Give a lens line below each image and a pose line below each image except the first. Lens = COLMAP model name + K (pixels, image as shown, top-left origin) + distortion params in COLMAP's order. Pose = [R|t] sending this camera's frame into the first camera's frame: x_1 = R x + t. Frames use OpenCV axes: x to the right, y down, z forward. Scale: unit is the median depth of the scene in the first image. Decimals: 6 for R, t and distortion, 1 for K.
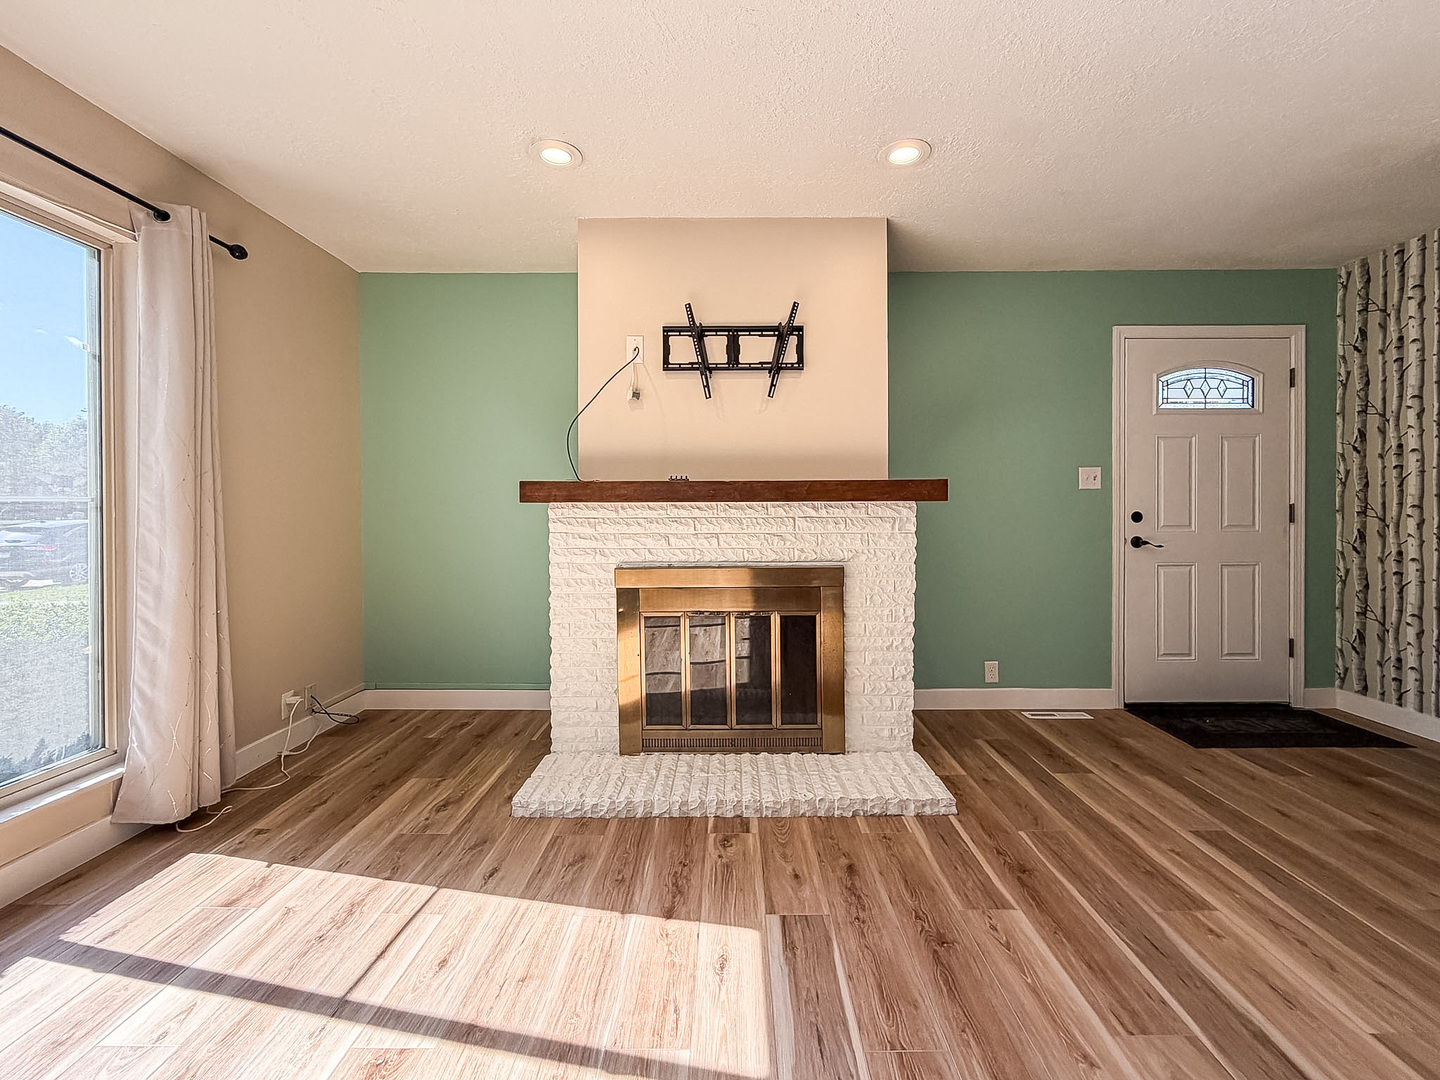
lens RADIAL K [[647.7, 0, 710.2], [0, 647.7, 507.9], [0, 0, 1]] dist [0.002667, 0.000066]
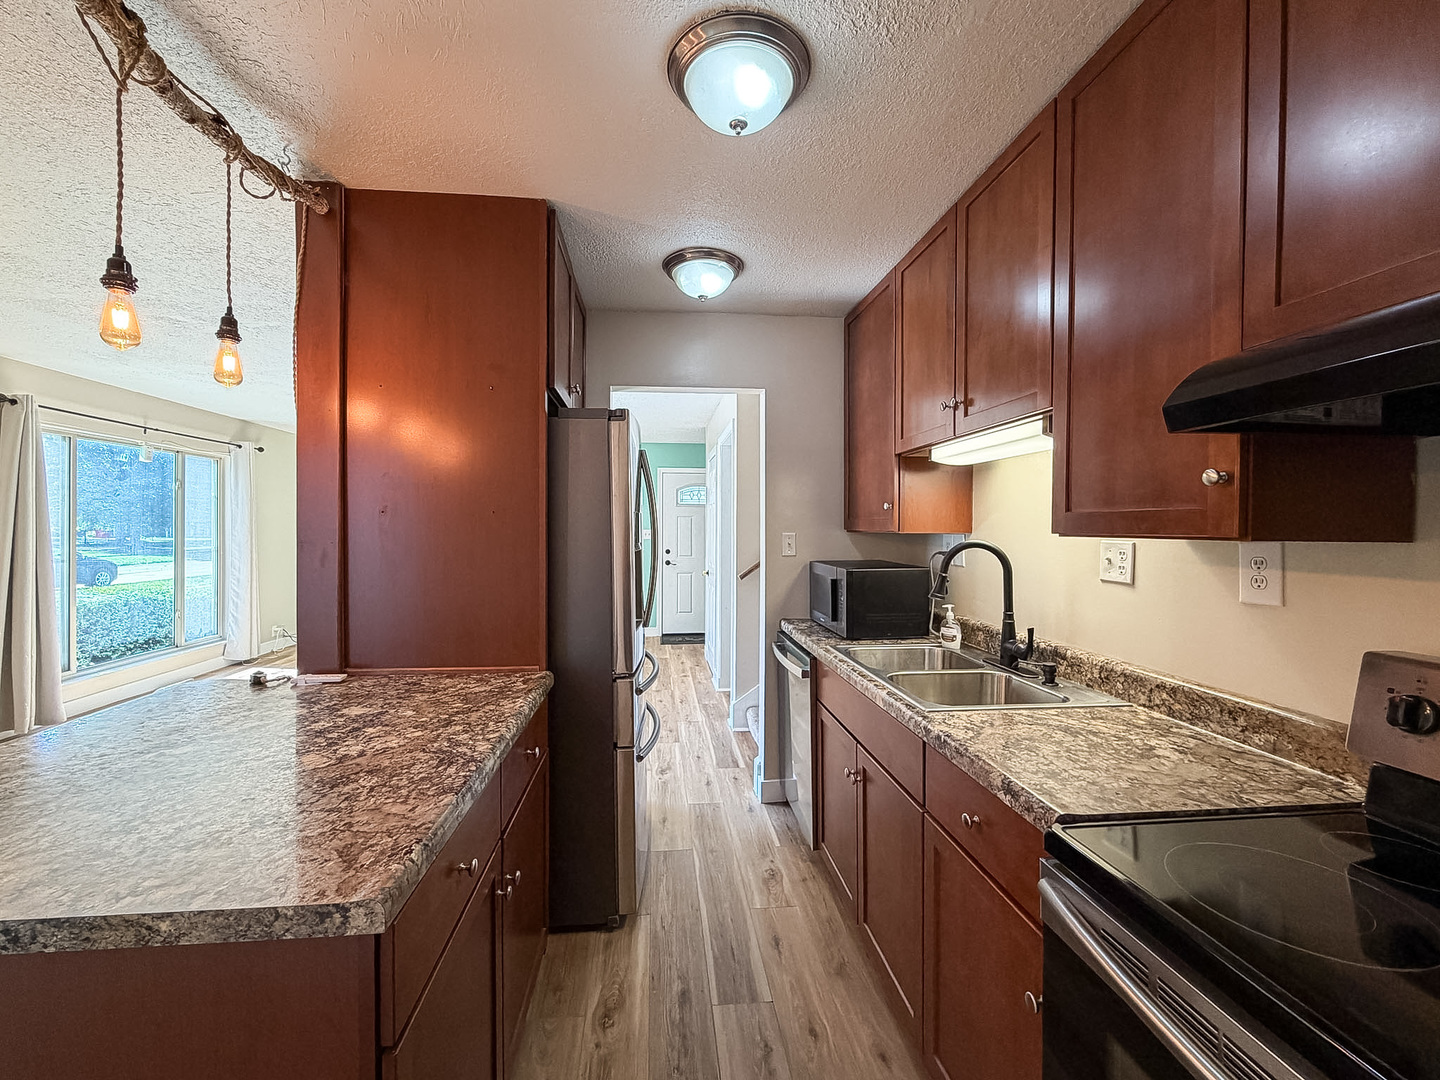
lens RADIAL K [[616.5, 0, 687.6], [0, 616.5, 531.3], [0, 0, 1]] dist [0.000198, 0.000056]
pose [[0.995421, 0.006361, 0.095376, 0.664471], [-0.006739, 0.999971, 0.003648, -0.083349], [-0.095350, -0.004274, 0.995435, -1.464660]]
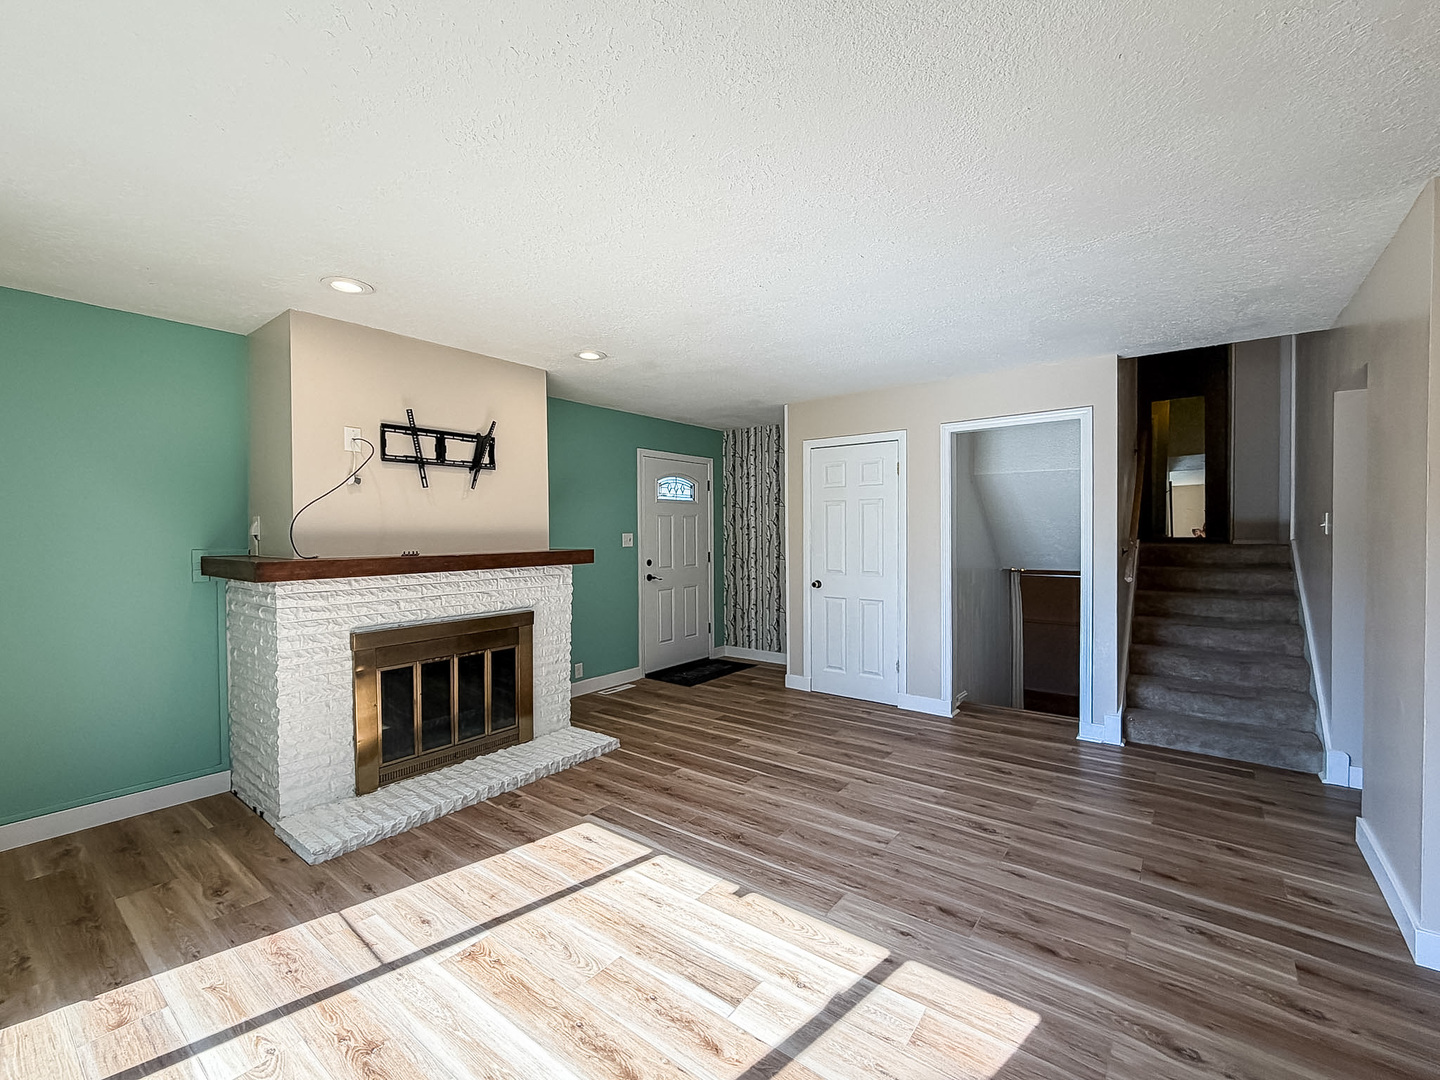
lens RADIAL K [[607.7, 0, 764.1], [0, 607.7, 538.7], [0, 0, 1]] dist [-0.000861, -0.000226]
pose [[0.580076, -0.012395, 0.814468, -0.581941], [0.010170, 0.999916, 0.007974, -0.073986], [-0.814499, 0.003658, 0.580154, -0.205204]]
